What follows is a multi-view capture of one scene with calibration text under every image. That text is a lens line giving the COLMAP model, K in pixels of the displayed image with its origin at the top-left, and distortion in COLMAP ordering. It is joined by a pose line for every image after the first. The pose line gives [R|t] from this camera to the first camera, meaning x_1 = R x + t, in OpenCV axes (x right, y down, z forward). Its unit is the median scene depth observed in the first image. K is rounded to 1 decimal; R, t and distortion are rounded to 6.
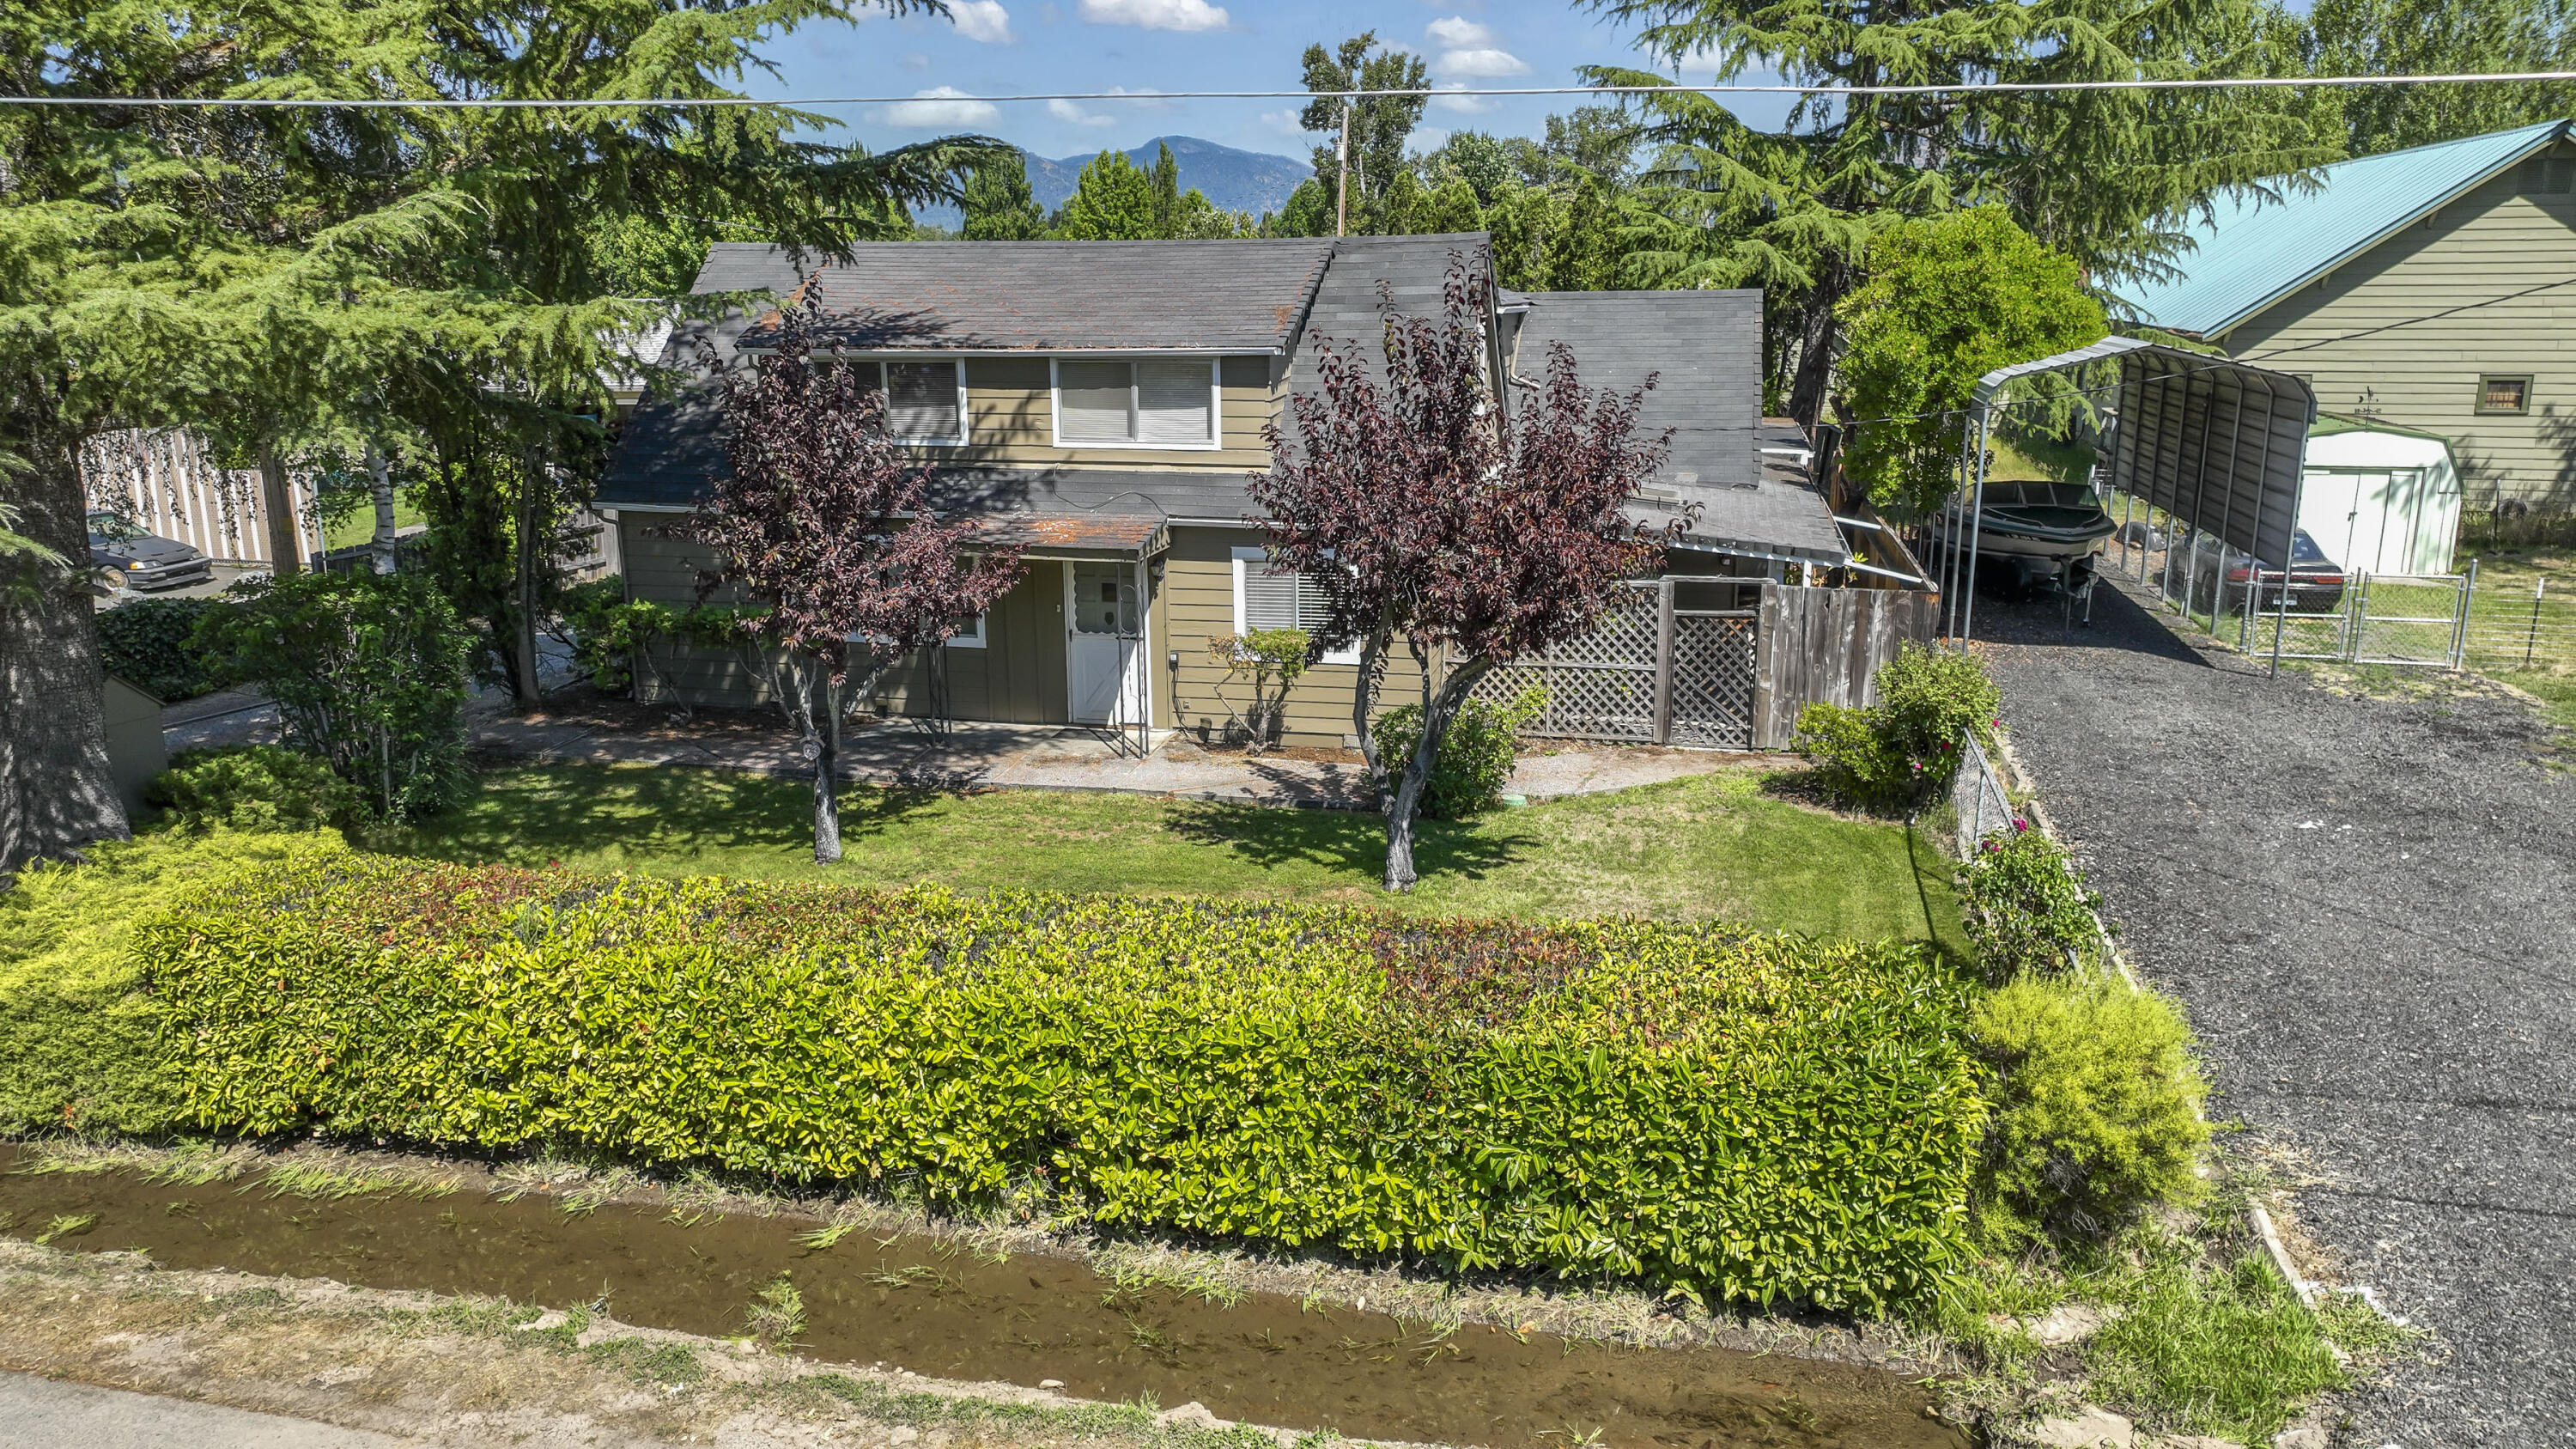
lens RADIAL K [[1814.3, 0, 1281.8], [0, 1814.3, 715.1], [0, 0, 1]] dist [-0.009129, 0.022501]
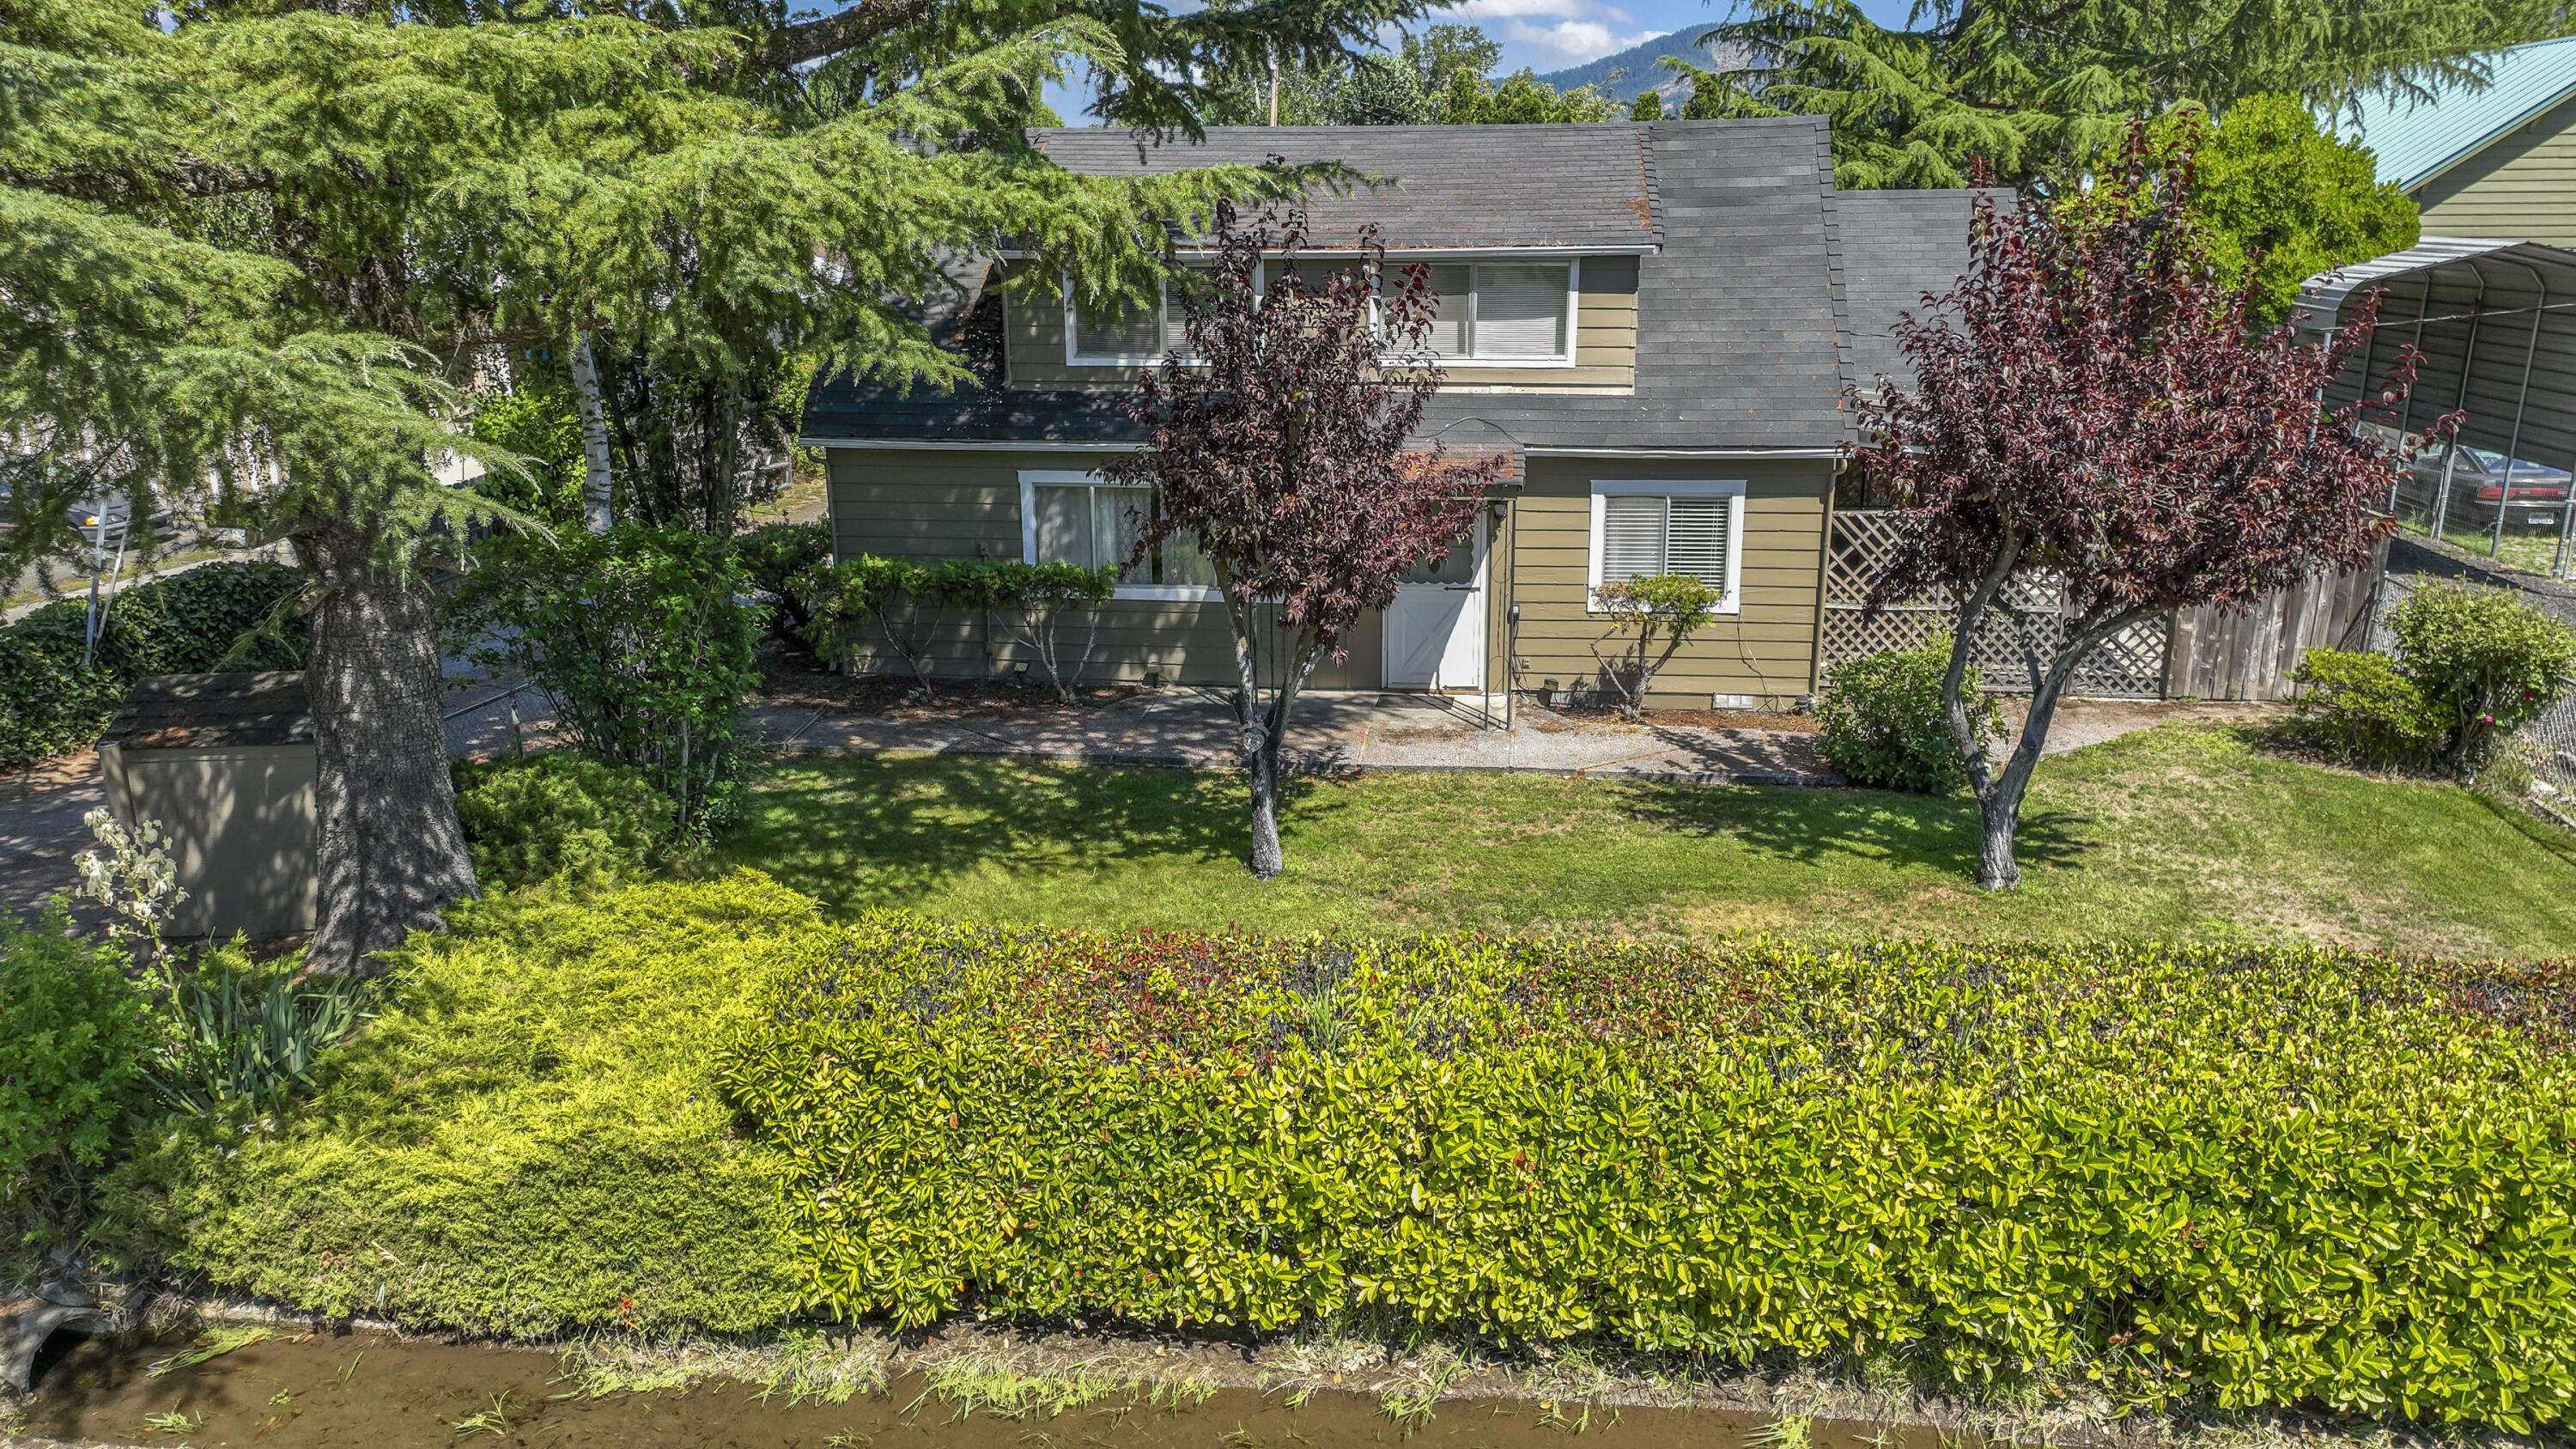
lens RADIAL K [[1814.3, 0, 1291.1], [0, 1814.3, 724.7], [0, 0, 1]] dist [-0.009129, 0.022501]
pose [[0.994609, -0.028412, 0.099726, -0.288753], [0.024048, 0.998711, 0.044694, -0.020689], [-0.100867, -0.042055, 0.994011, 0.169842]]
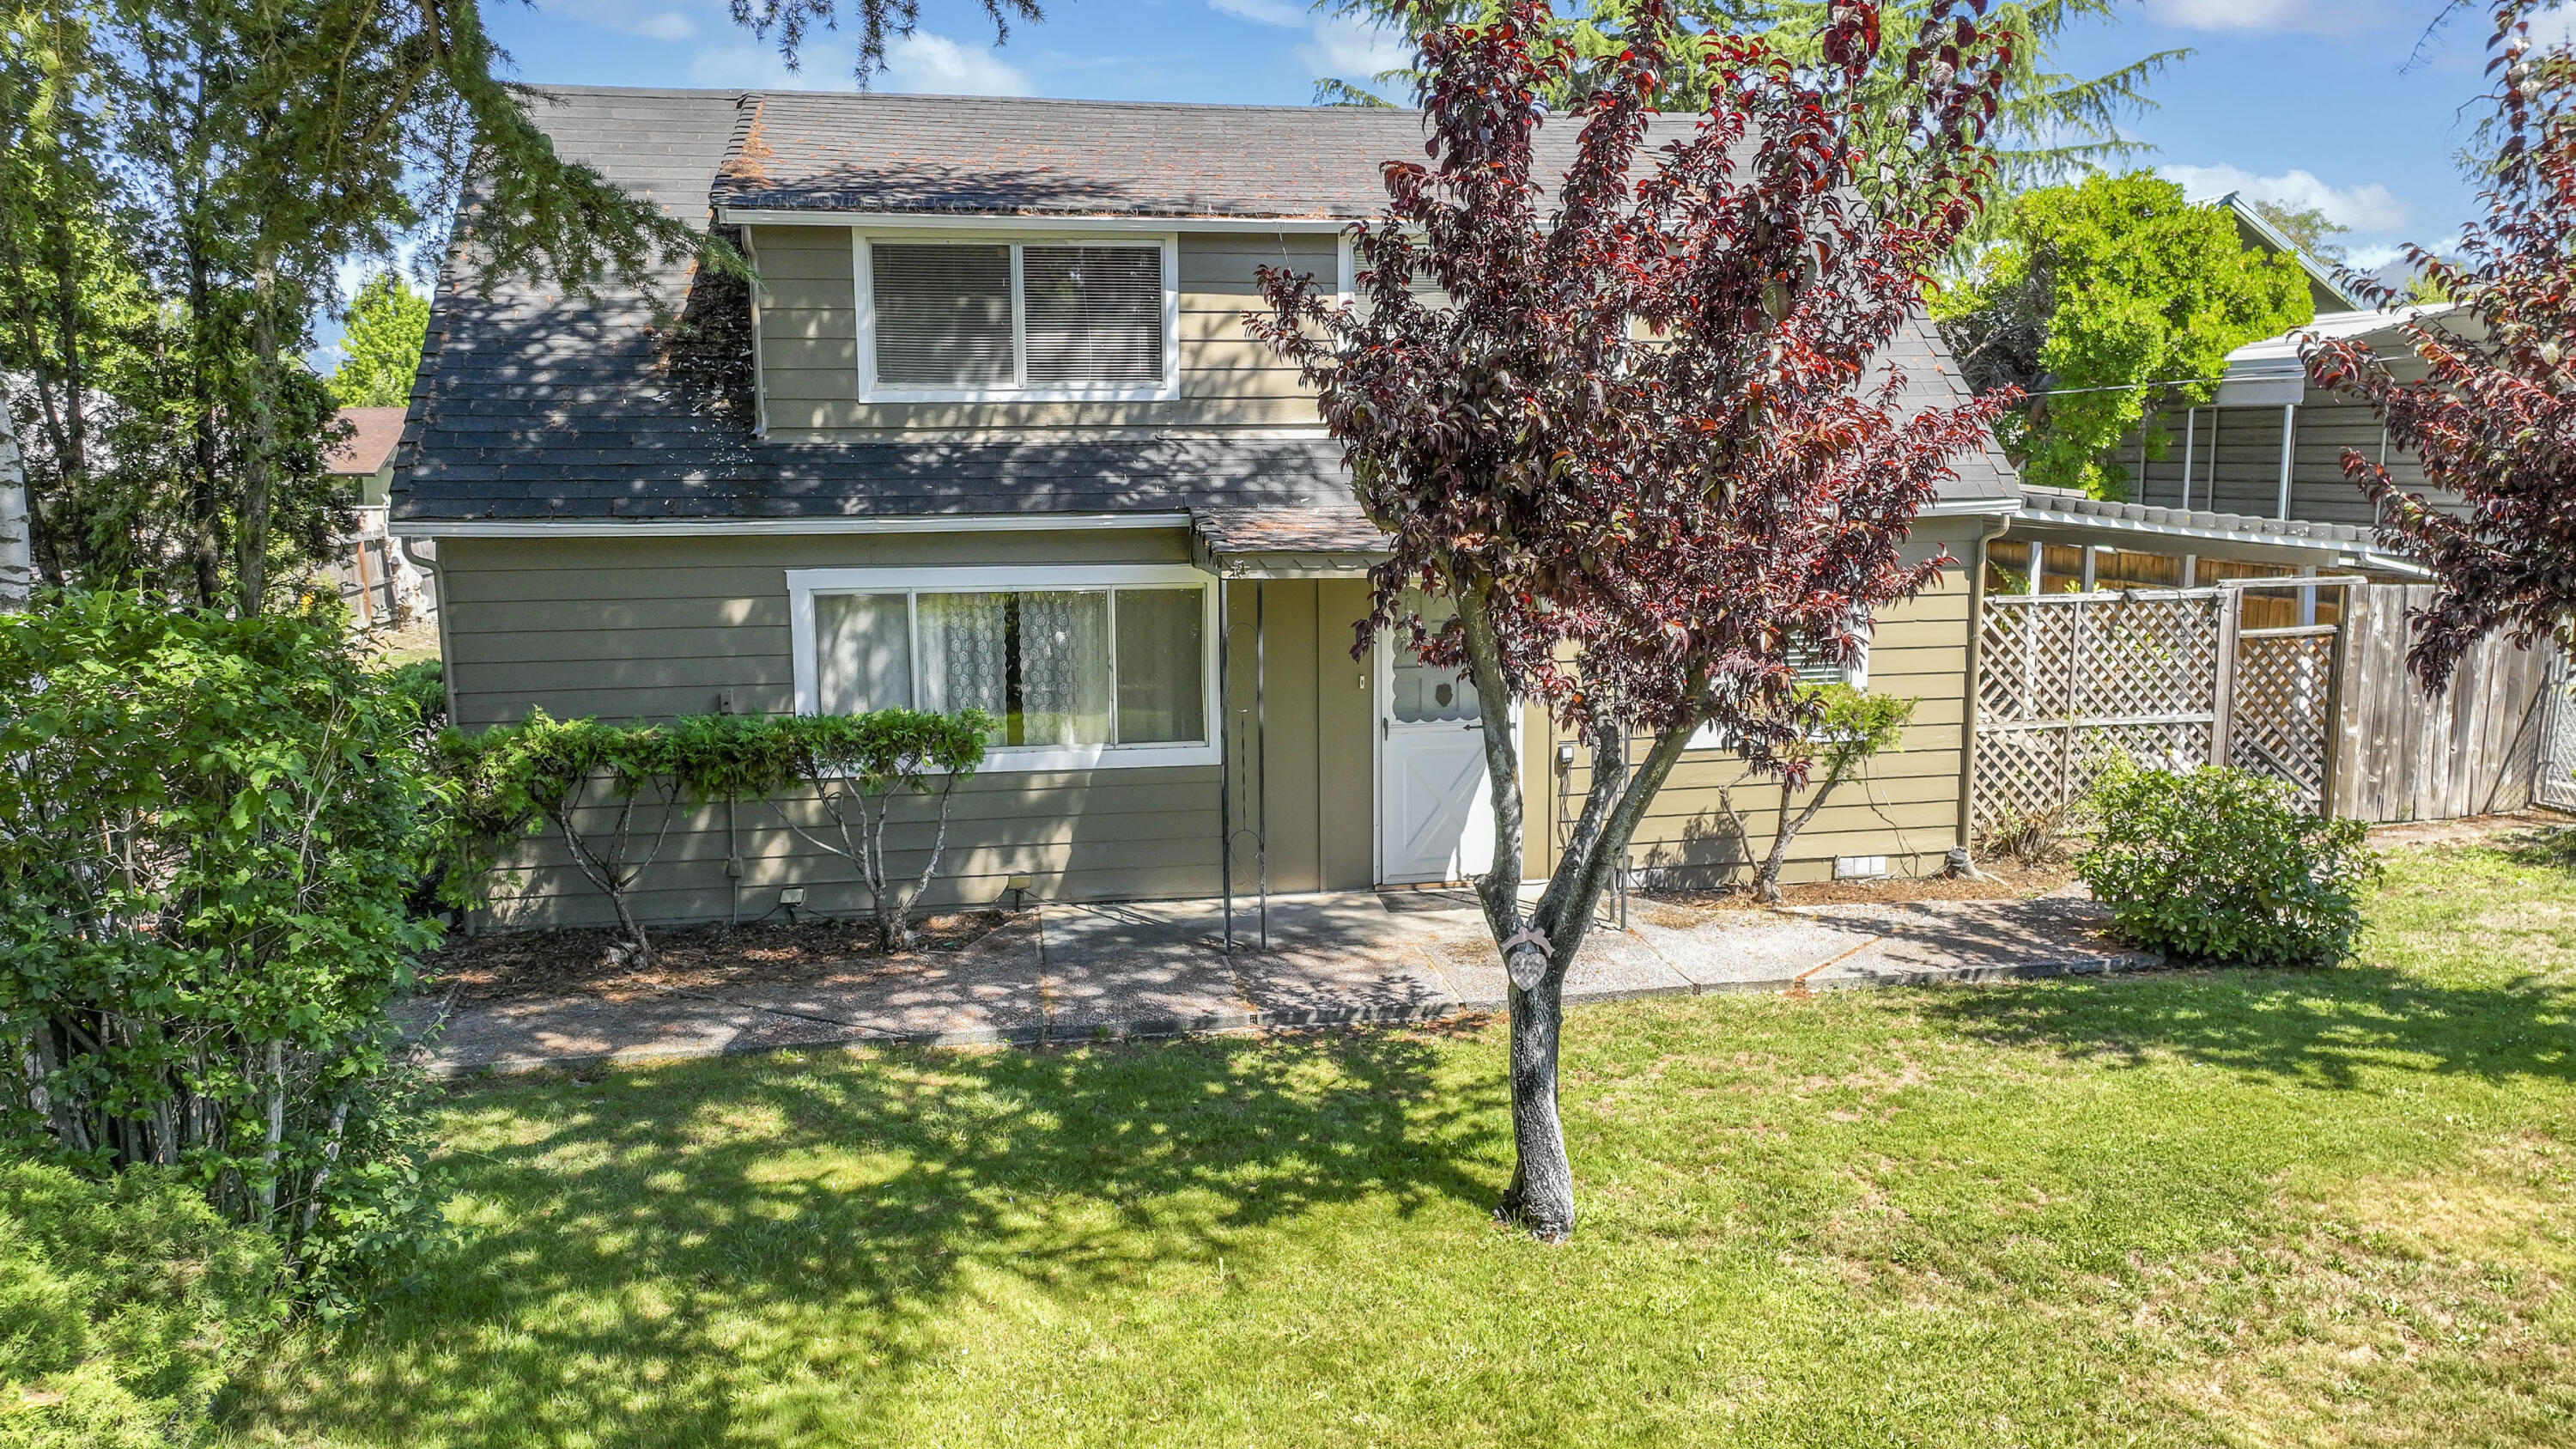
lens RADIAL K [[1814.3, 0, 1290.4], [0, 1814.3, 737.9], [0, 0, 1]] dist [-0.009129, 0.022501]
pose [[0.920539, -0.063121, 0.385517, -0.417342], [0.092645, 0.993981, -0.058473, -0.011651], [-0.379505, 0.089543, 0.920846, 0.562287]]
